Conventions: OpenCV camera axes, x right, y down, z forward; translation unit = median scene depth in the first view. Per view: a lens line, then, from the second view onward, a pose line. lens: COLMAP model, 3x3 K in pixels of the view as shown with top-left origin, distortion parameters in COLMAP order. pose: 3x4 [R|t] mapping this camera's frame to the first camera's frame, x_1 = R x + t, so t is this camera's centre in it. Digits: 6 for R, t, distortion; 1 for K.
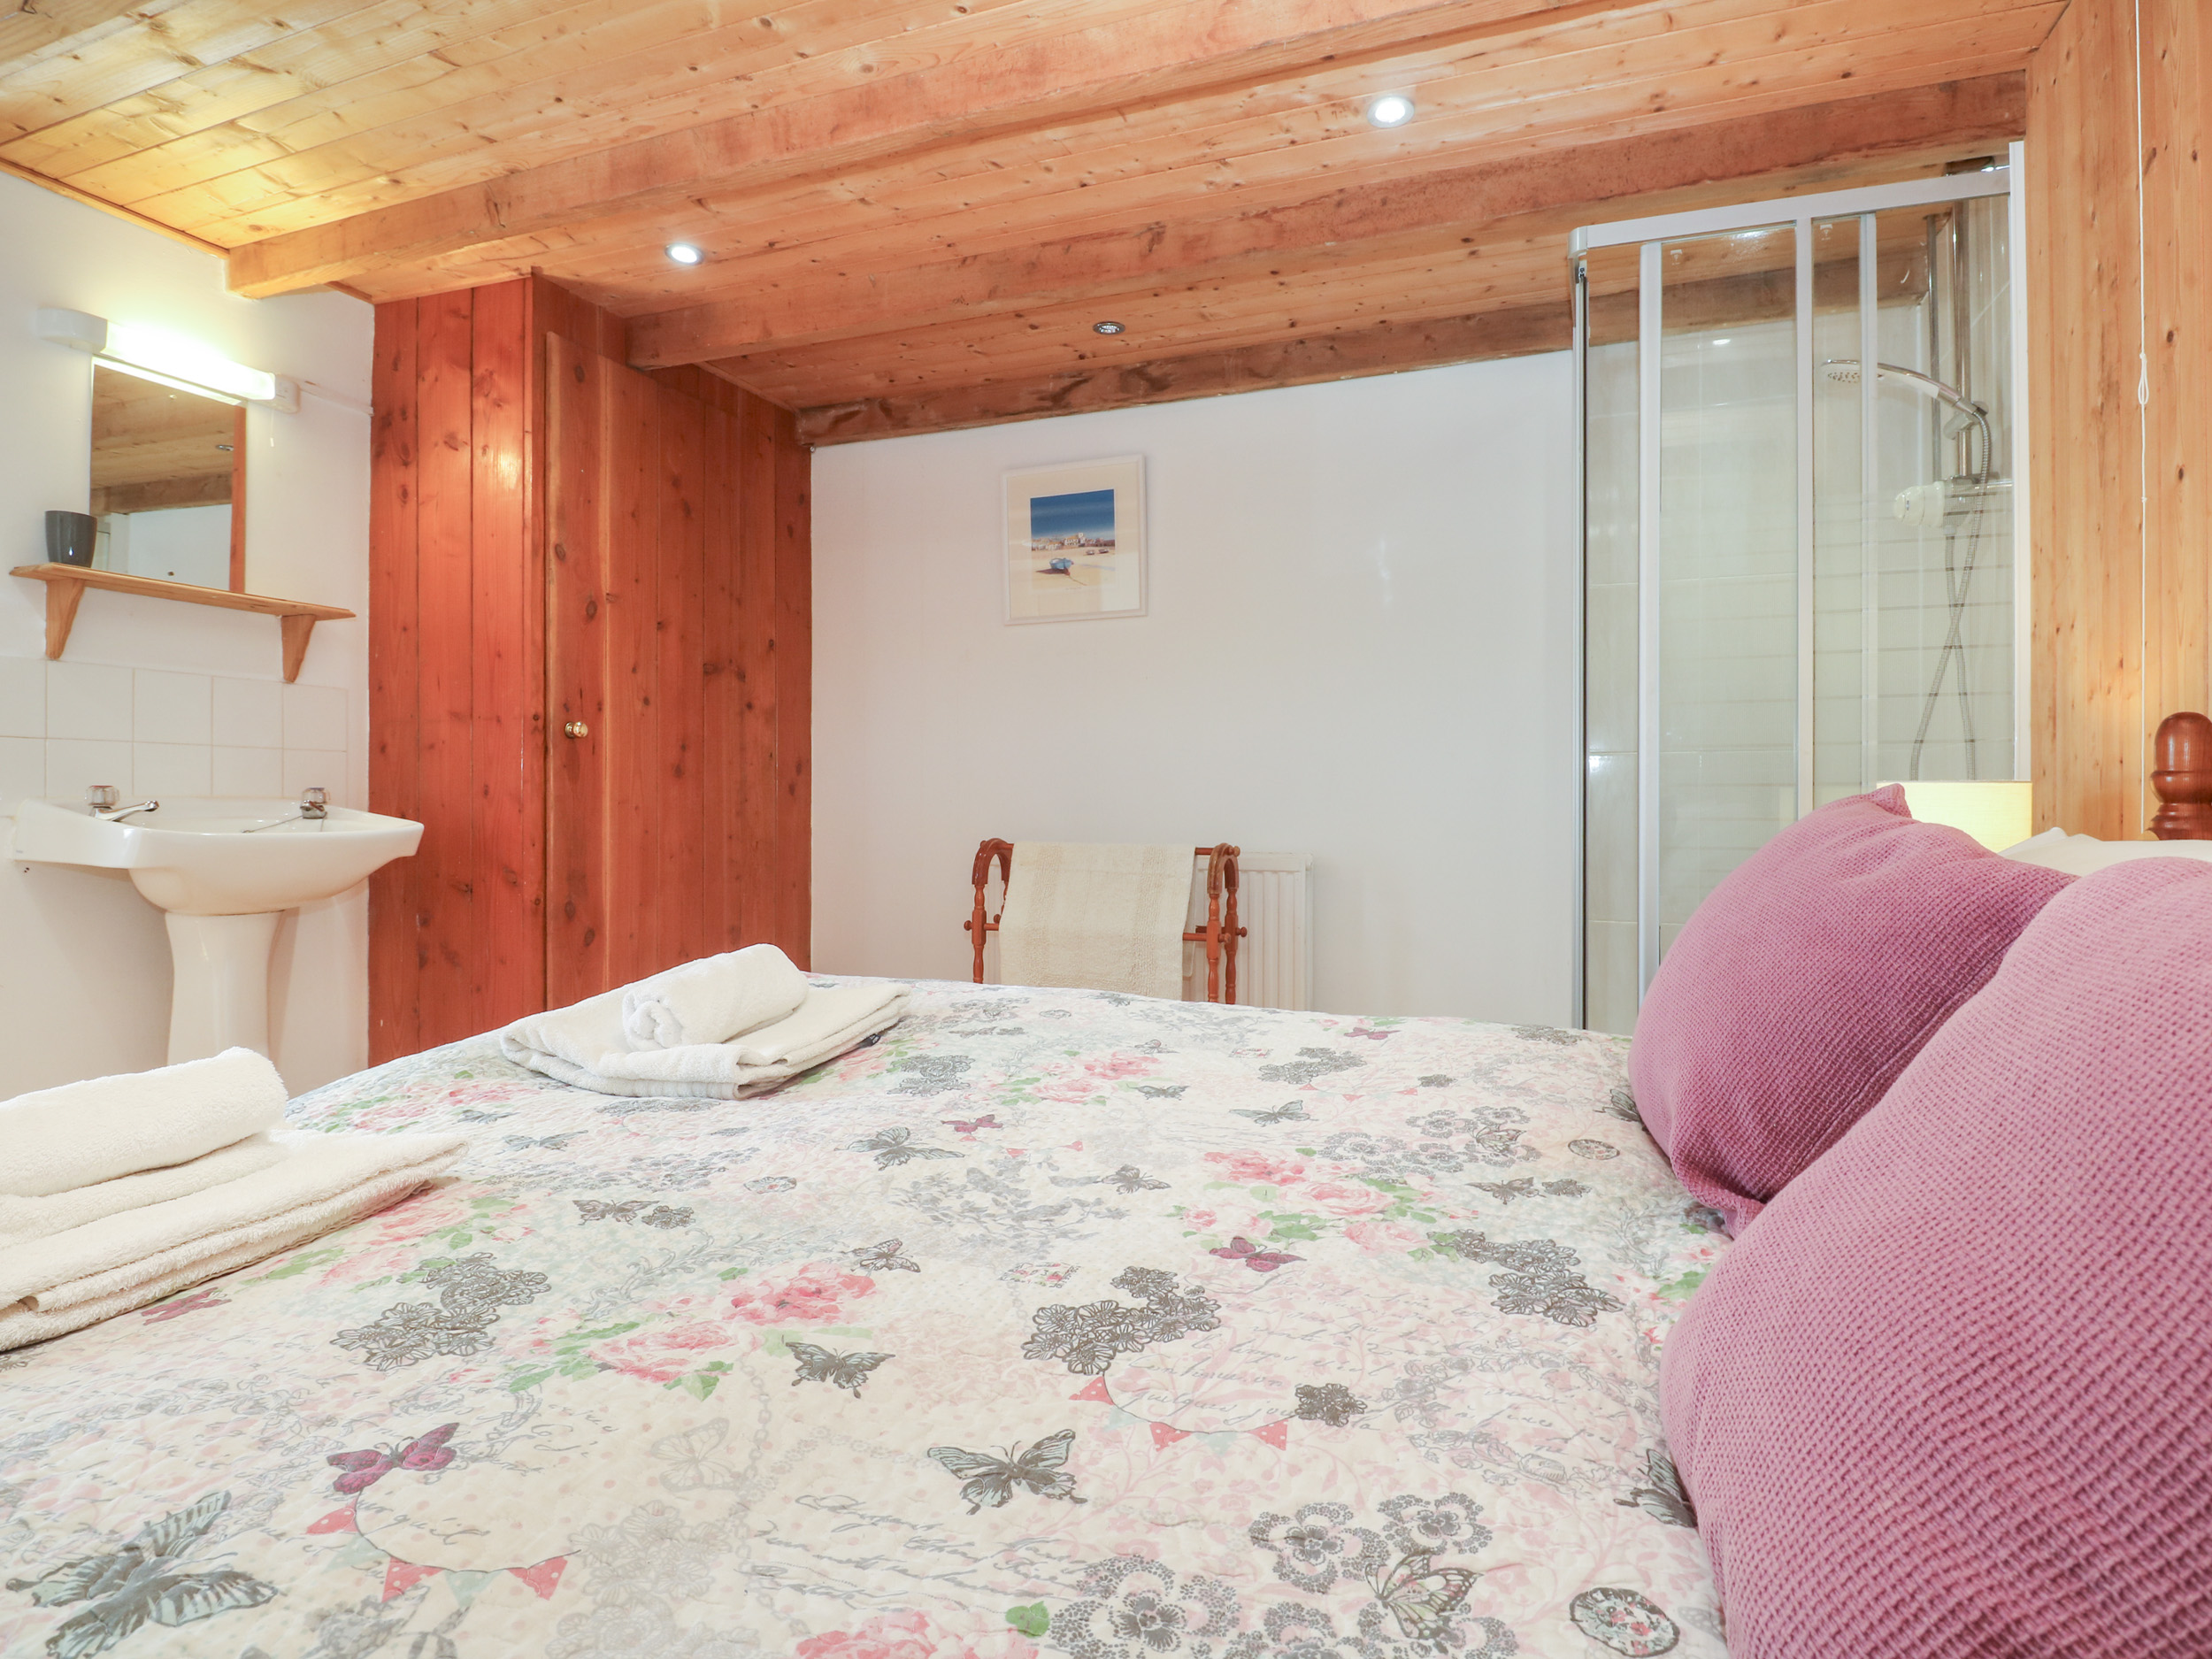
lens RADIAL K [[1182.6, 0, 1113.9], [0, 1182.6, 805.2], [0, 0, 1]] dist [-0.002225, -0.012626]
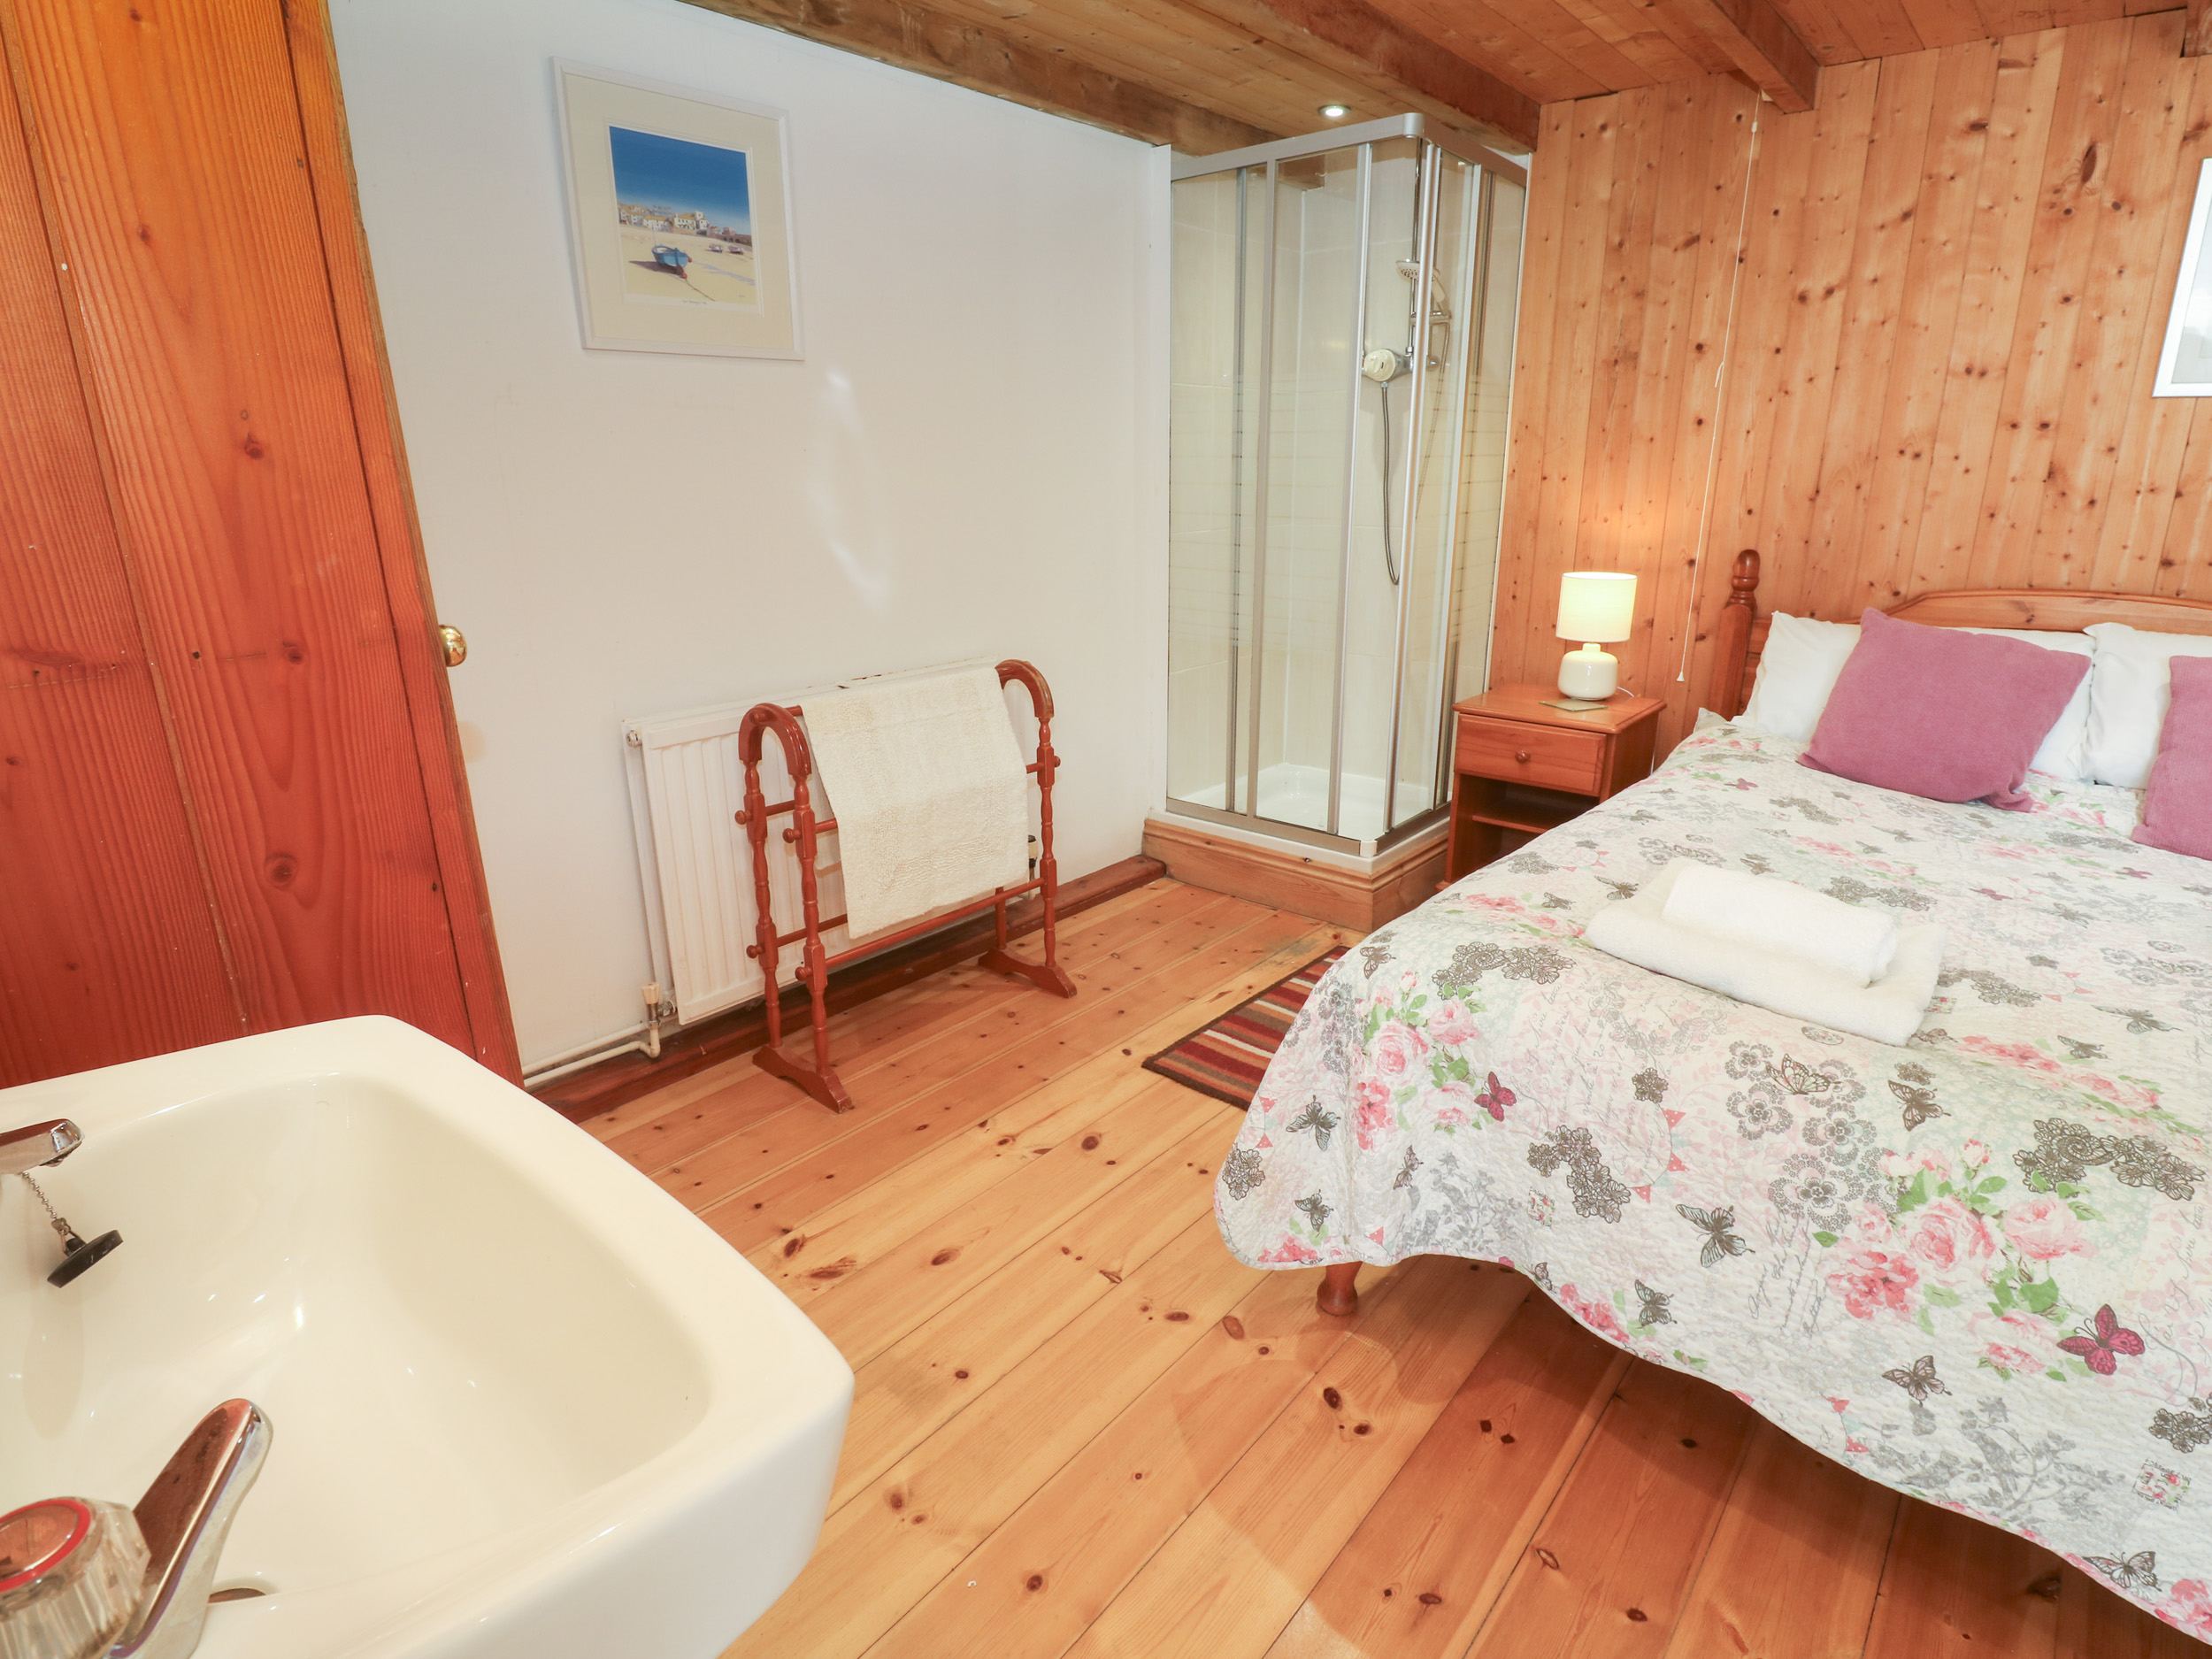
lens RADIAL K [[1182.6, 0, 1114.9], [0, 1182.6, 819.8], [0, 0, 1]] dist [-0.002225, -0.012626]
pose [[0.305836, -0.284248, 0.908662, -0.674387], [0.006482, 0.954992, 0.296560, -0.107666], [-0.952062, -0.084809, 0.293913, 0.595545]]
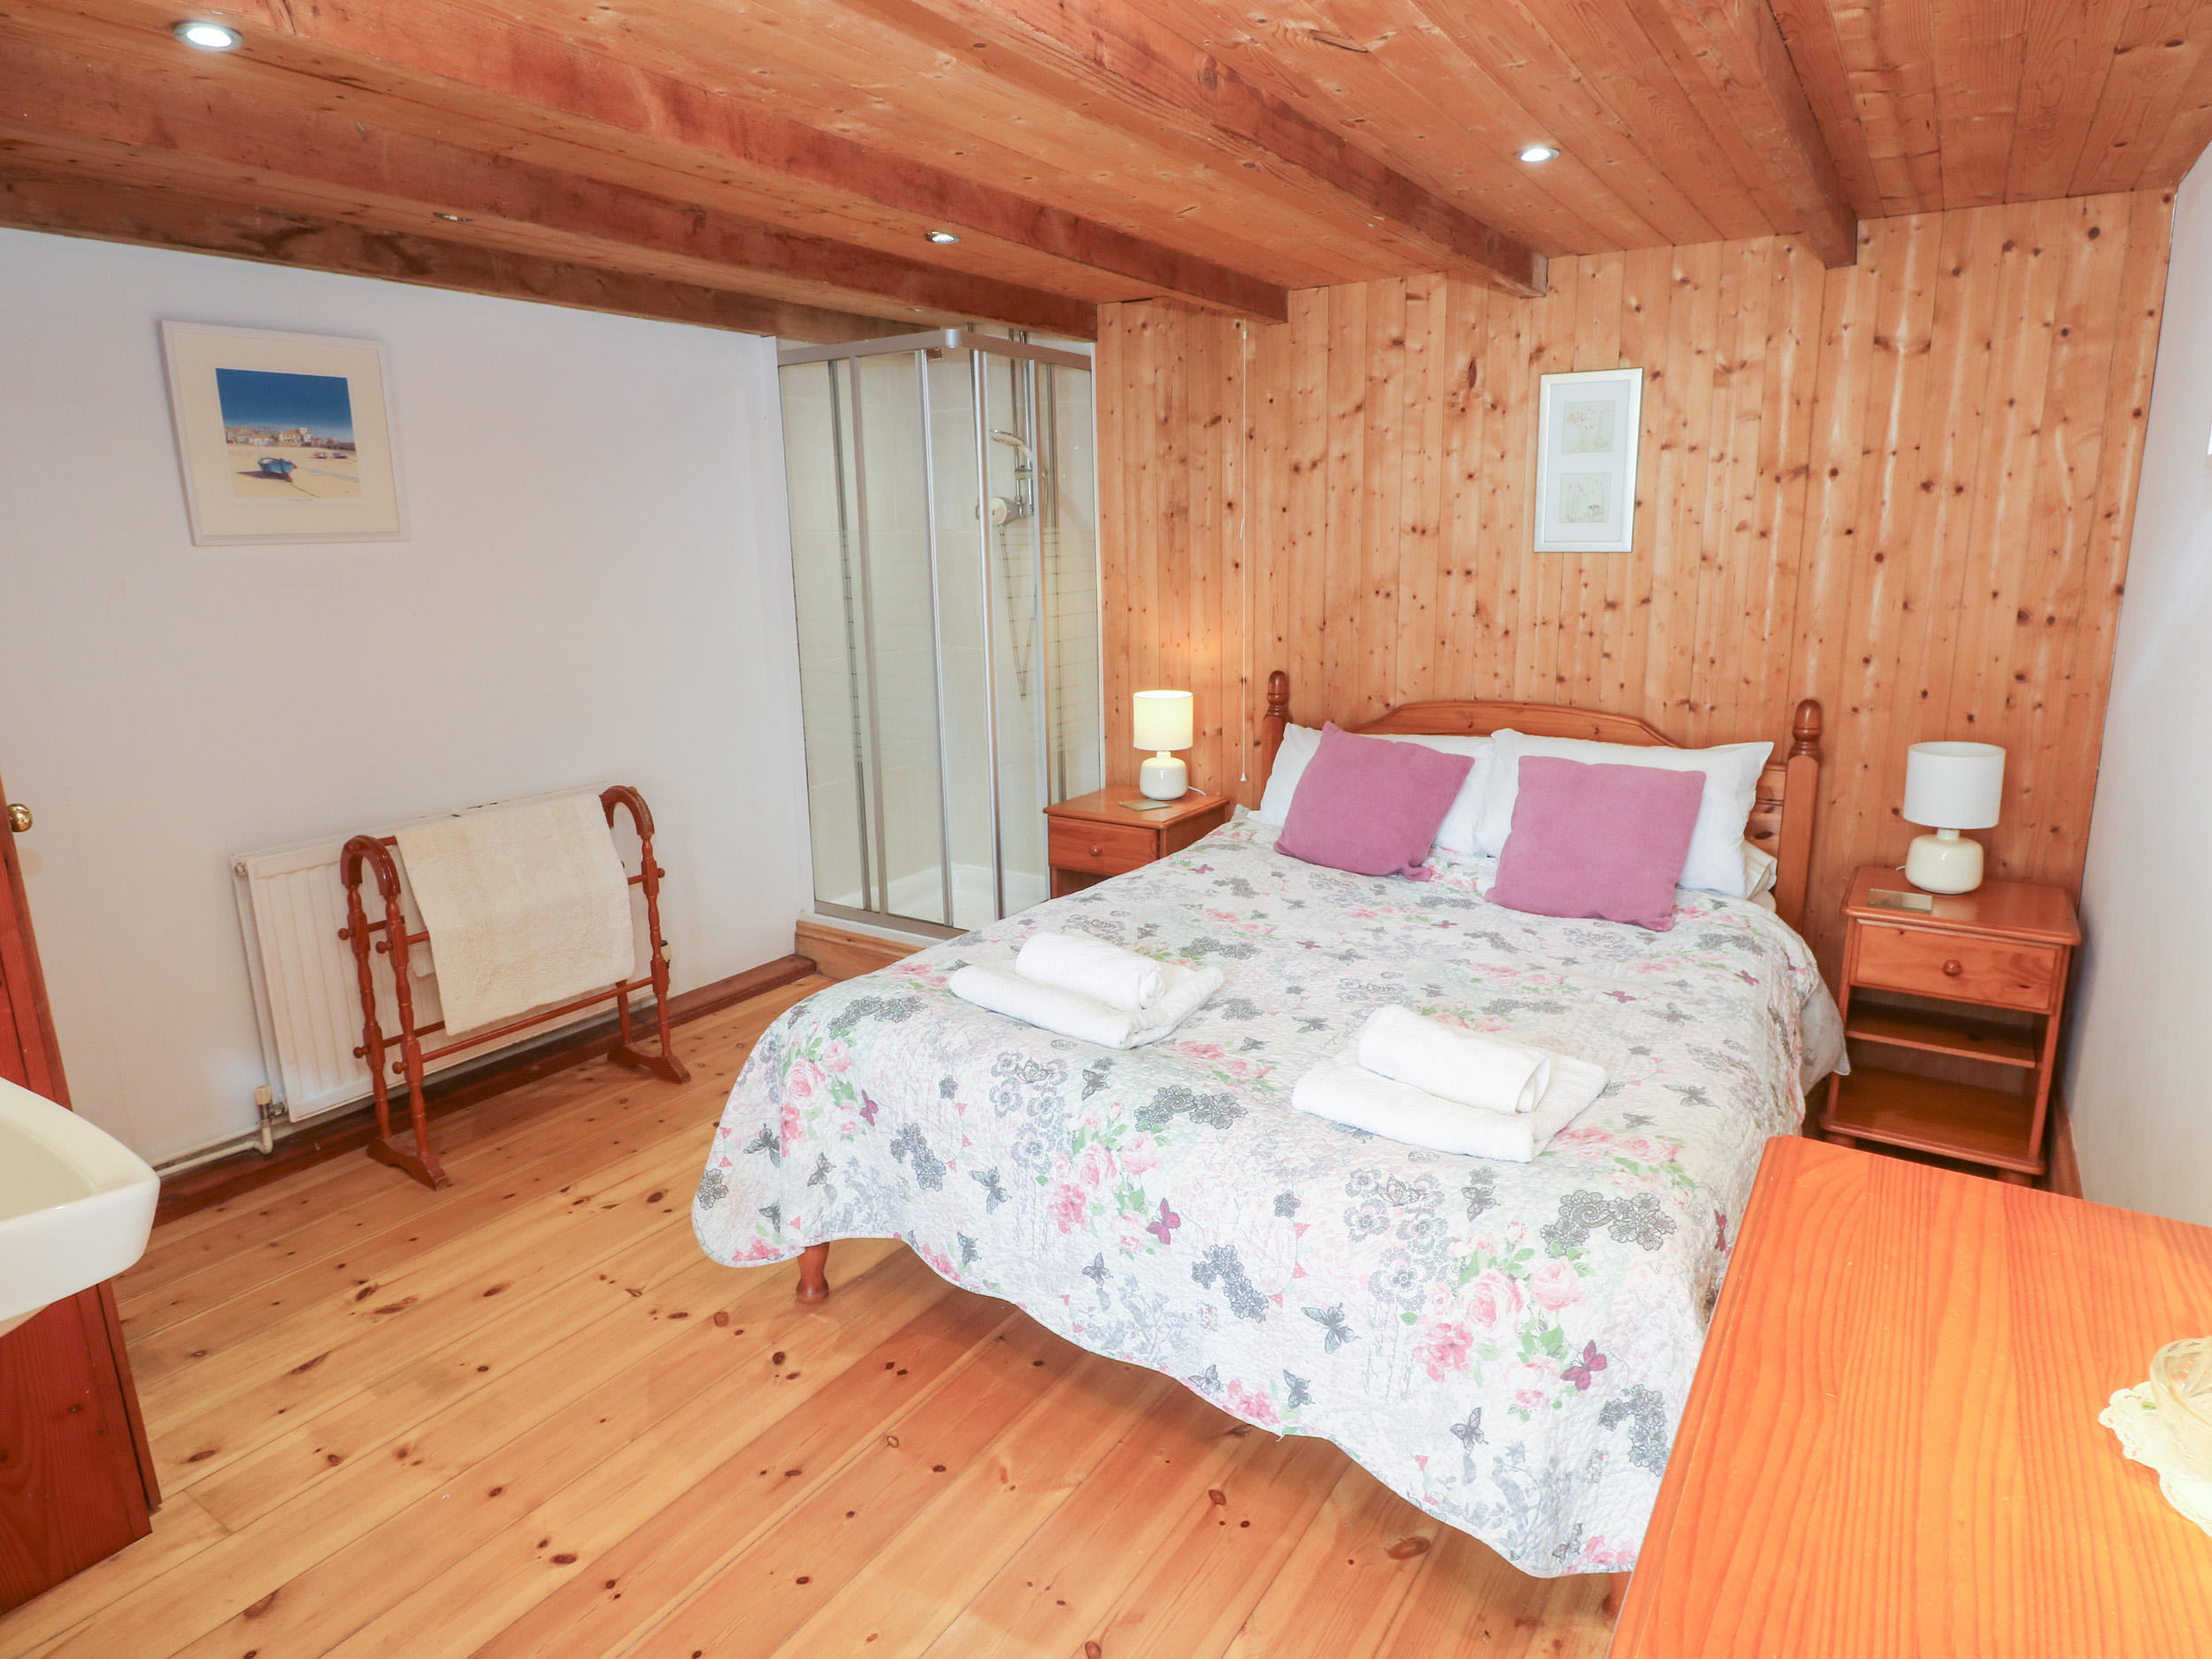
lens RADIAL K [[1321.3, 0, 1146.7], [0, 1321.3, 808.8], [0, 0, 1]] dist [-0.001366, -0.009120]
pose [[0.174156, -0.212737, 0.961464, -0.860094], [0.013251, 0.976803, 0.213731, -0.172172], [-0.984629, -0.024482, 0.172935, 0.315396]]
